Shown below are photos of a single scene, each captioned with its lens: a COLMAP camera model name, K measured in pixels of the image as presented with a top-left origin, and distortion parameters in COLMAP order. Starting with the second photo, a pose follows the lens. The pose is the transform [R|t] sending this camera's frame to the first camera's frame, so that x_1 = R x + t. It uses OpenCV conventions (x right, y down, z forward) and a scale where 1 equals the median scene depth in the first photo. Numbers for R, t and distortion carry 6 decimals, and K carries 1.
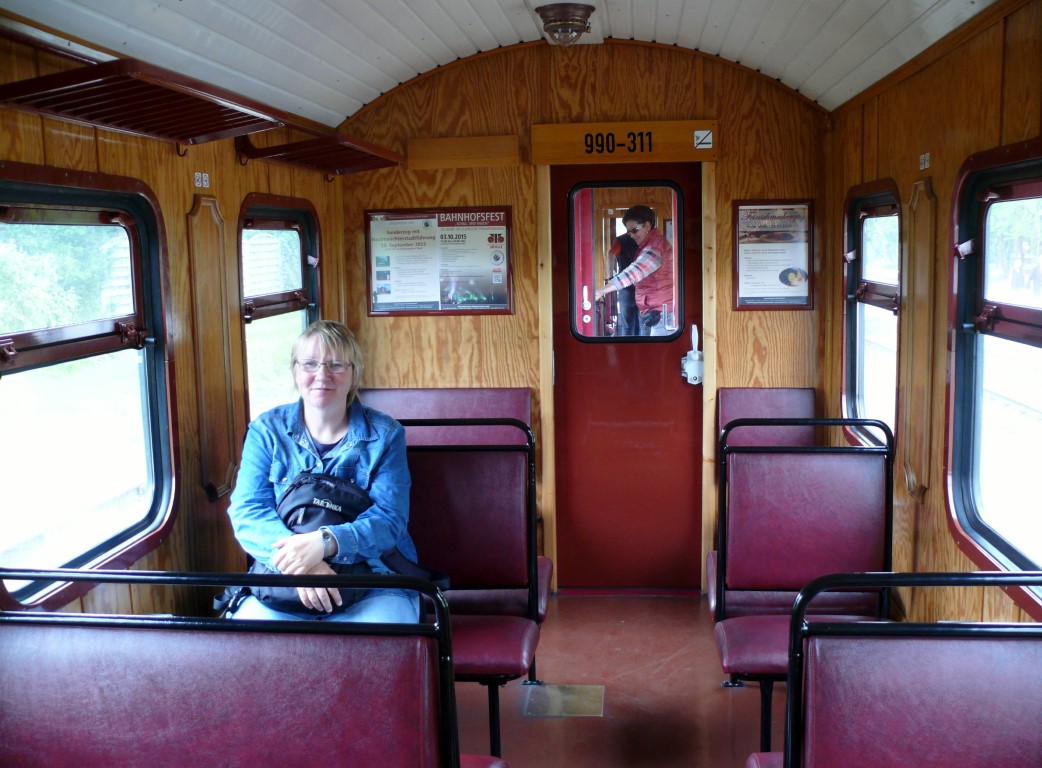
lens RADIAL K [[1139.0, 0, 521.3], [0, 1139.0, 384.0], [0, 0, 1]] dist [0.002539, 0.000000]
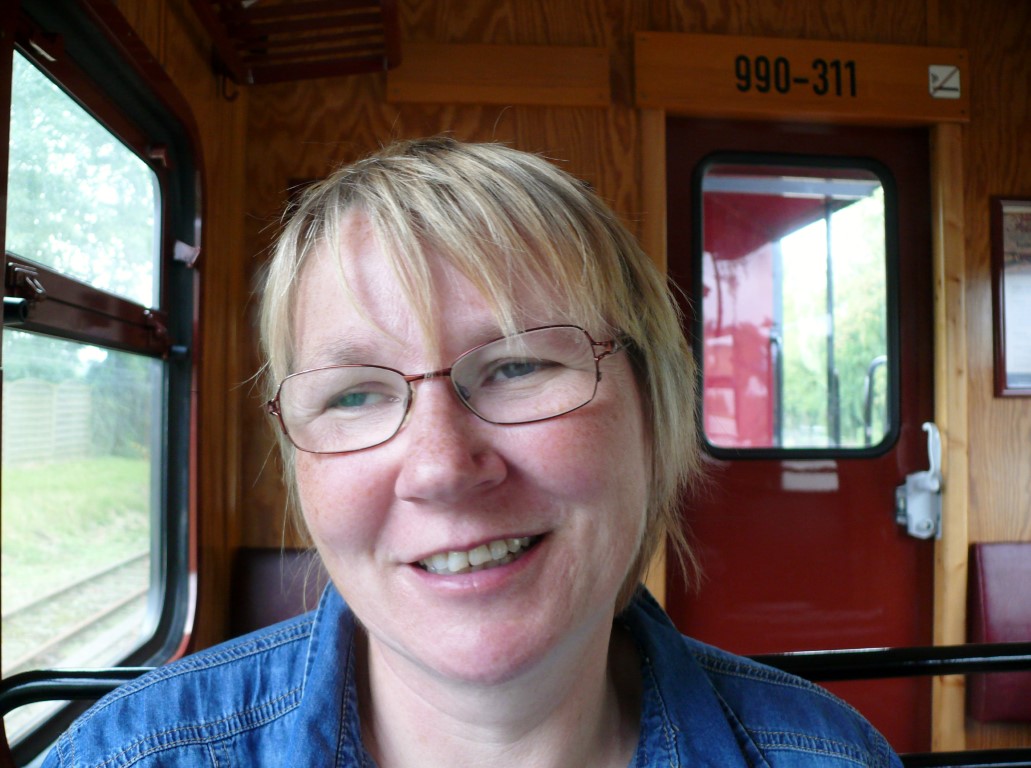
lens RADIAL K [[1049.3, 0, 515.9], [0, 1049.3, 384.8], [0, 0, 1]] dist [-0.040883, 0.000000]
pose [[0.975544, 0.030886, 0.217621, -0.142517], [0.007619, 0.984731, -0.173914, 0.013290], [-0.219670, 0.171319, 0.960414, 0.582436]]
